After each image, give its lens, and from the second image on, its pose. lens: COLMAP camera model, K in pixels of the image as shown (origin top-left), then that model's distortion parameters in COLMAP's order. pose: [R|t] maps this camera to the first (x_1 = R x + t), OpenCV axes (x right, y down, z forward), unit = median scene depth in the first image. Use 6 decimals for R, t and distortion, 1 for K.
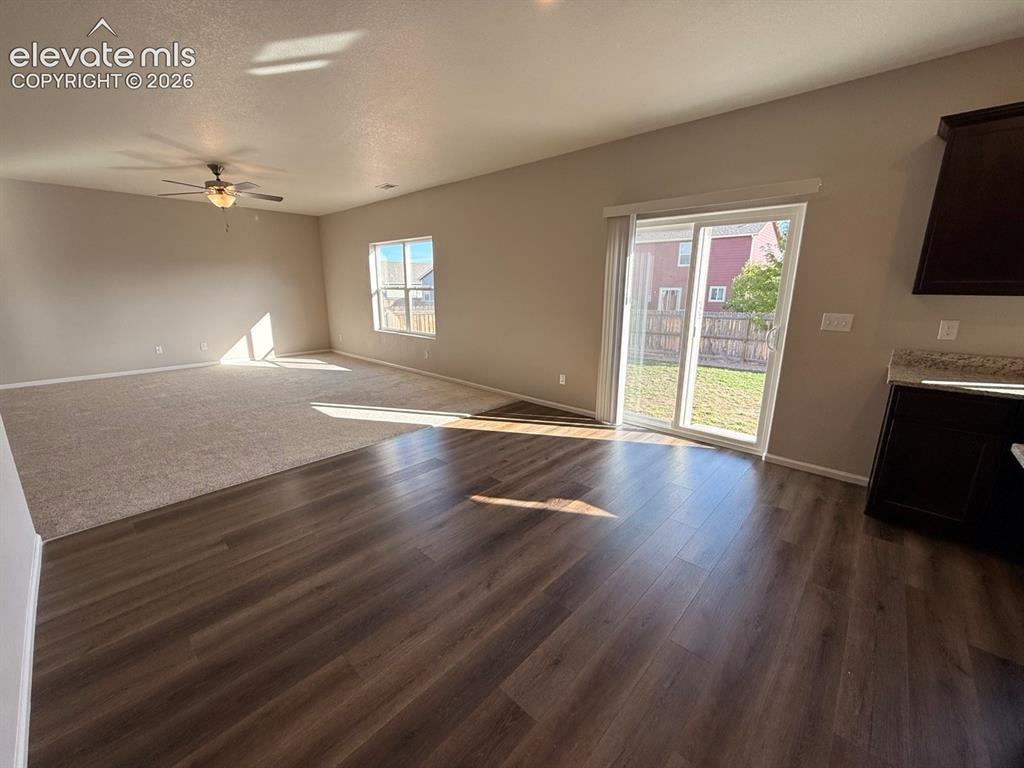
lens RADIAL K [[408.6, 0, 507.9], [0, 408.6, 383.3], [0, 0, 1]] dist [0.000238, 0.000036]
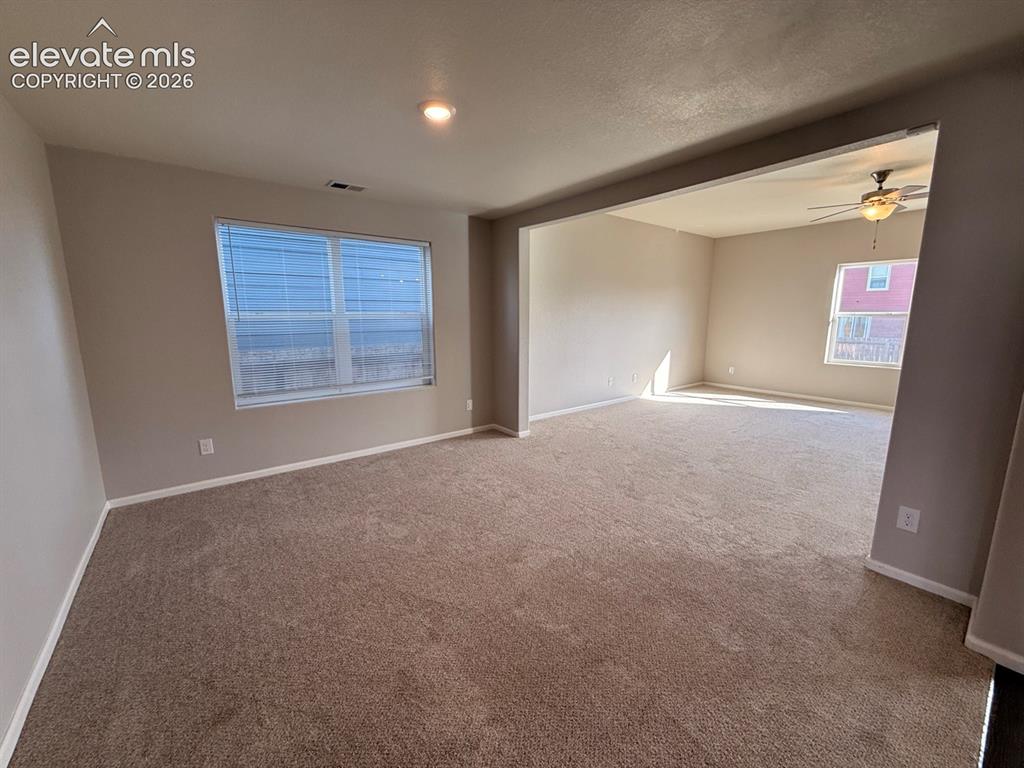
lens RADIAL K [[408.6, 0, 507.9], [0, 408.6, 383.3], [0, 0, 1]] dist [0.000238, 0.000036]
pose [[0.986125, 0.021403, -0.164621, -1.632702], [-0.032513, 0.997349, -0.065093, -0.018692], [0.162792, 0.069542, 0.984207, 0.085666]]
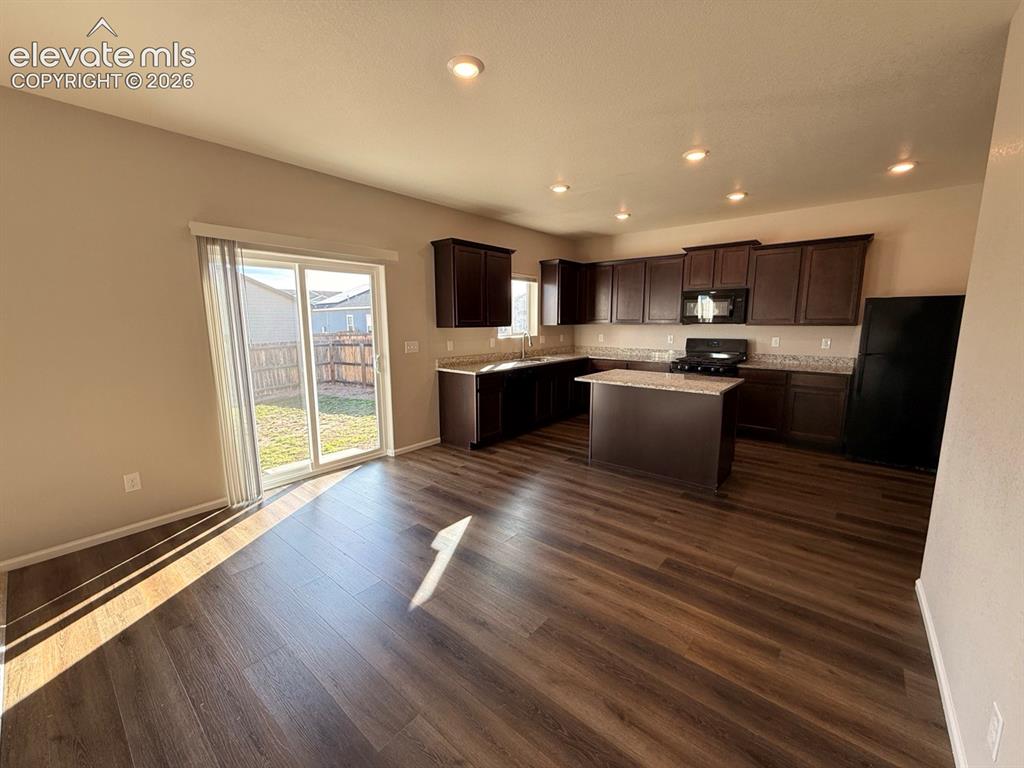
lens RADIAL K [[408.6, 0, 507.9], [0, 408.6, 383.3], [0, 0, 1]] dist [0.000238, 0.000036]
pose [[-0.046822, -0.158416, 0.986262, -0.564207], [0.236668, 0.957473, 0.165027, -0.143470], [-0.970462, 0.241144, -0.007339, 0.535940]]
